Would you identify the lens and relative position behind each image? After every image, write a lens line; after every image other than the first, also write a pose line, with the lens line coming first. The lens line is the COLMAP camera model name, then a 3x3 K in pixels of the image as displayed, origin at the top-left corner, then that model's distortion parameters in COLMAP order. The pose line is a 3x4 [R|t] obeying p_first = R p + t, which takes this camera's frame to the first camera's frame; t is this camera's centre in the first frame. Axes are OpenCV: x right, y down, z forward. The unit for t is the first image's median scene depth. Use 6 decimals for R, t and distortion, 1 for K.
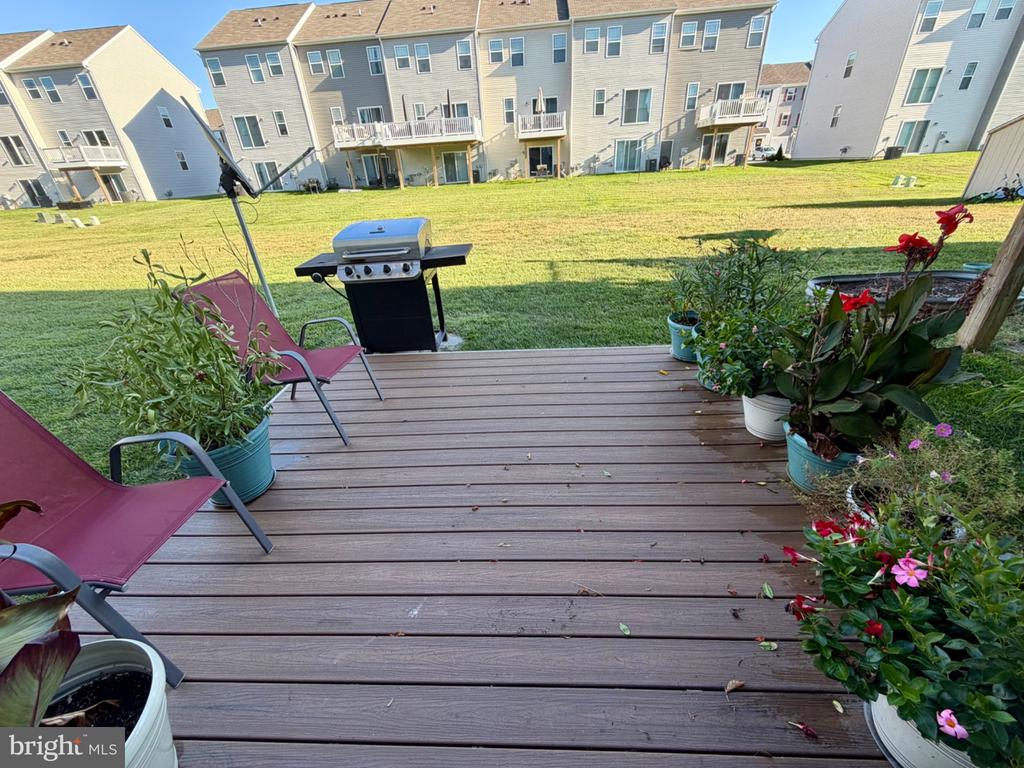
lens RADIAL K [[407.7, 0, 507.2], [0, 407.7, 384.5], [0, 0, 1]] dist [0.000019, 0.000003]
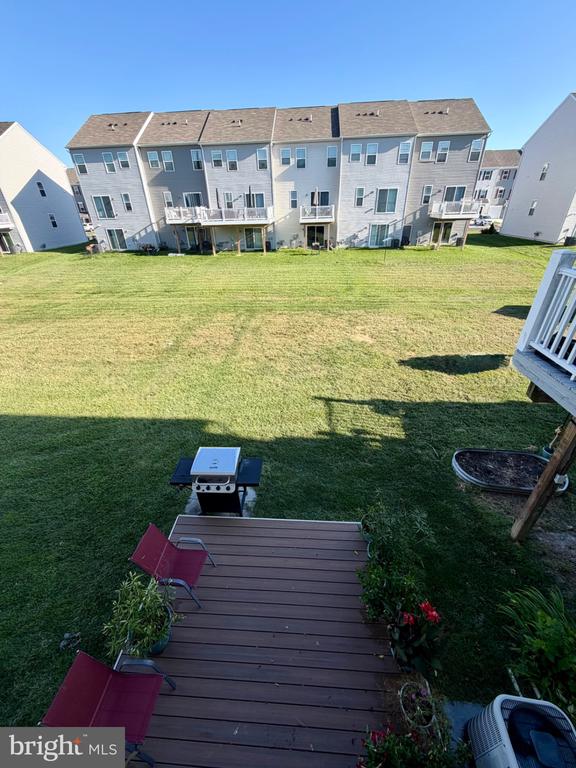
lens RADIAL K [[303.2, 0, 286.8], [0, 303.2, 384.8], [0, 0, 1]] dist [-0.000868, -0.000069]
pose [[0.999423, 0.033944, 0.001508, 0.001346], [-0.033977, 0.998663, 0.038959, -0.091099], [-0.000184, -0.038988, 0.999240, -0.045455]]
